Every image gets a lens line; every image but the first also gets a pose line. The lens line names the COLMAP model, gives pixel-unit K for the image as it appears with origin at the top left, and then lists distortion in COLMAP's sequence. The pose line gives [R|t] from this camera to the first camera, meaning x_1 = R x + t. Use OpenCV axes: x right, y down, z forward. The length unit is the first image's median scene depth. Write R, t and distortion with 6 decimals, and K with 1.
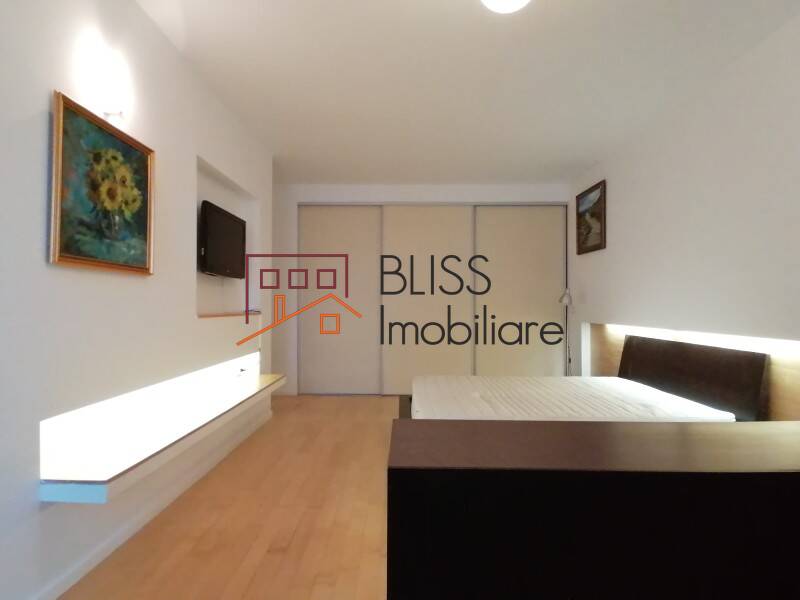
lens RADIAL K [[438.8, 0, 398.6], [0, 438.8, 300.3], [0, 0, 1]] dist [0.000873, -0.001841]
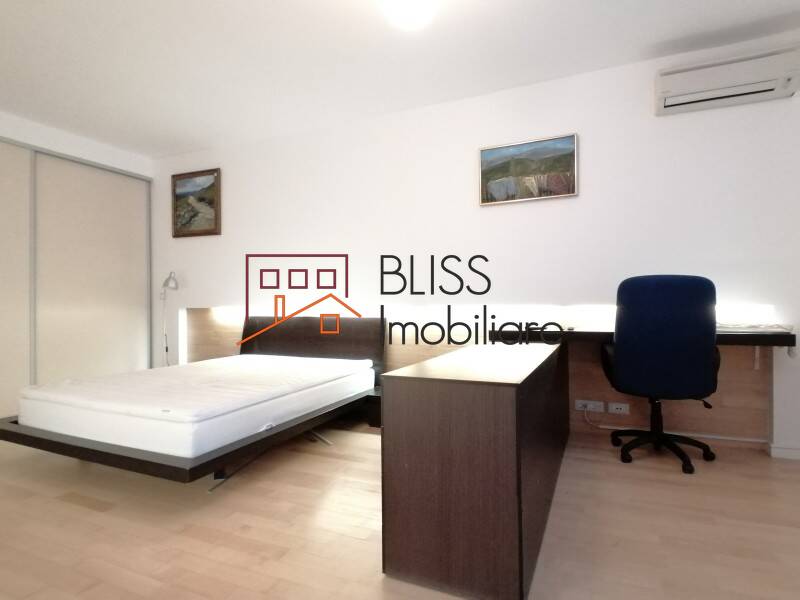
lens RADIAL K [[438.8, 0, 401.8], [0, 438.8, 301.7], [0, 0, 1]] dist [0.000873, -0.001841]
pose [[0.398779, 0.002638, 0.917043, -0.286458], [-0.004698, 0.999989, -0.000833, 0.036411], [-0.917035, -0.003976, 0.398787, 0.178981]]
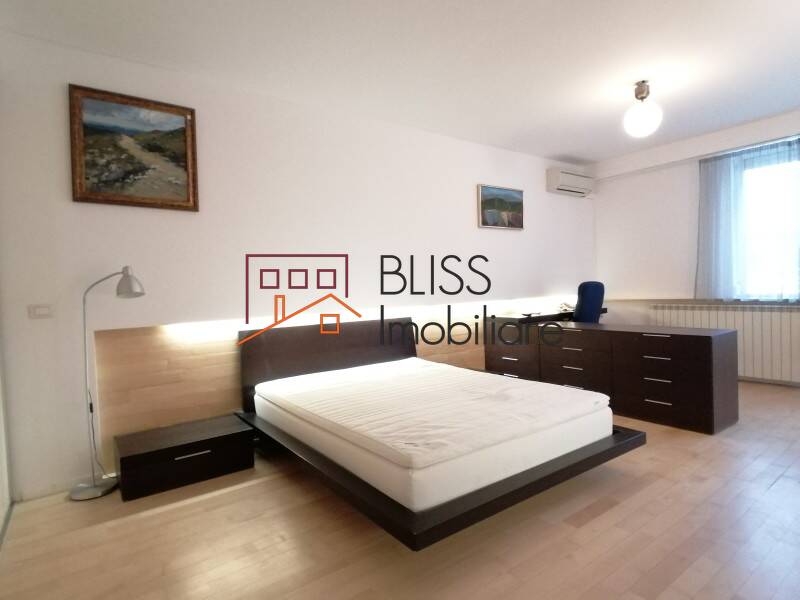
lens RADIAL K [[438.8, 0, 396.8], [0, 438.8, 299.8], [0, 0, 1]] dist [0.000873, -0.001841]
pose [[-0.592485, 0.003325, 0.805574, -0.242282], [0.030556, 0.999365, 0.018348, 0.014526], [-0.805002, 0.035486, -0.592210, 1.079846]]
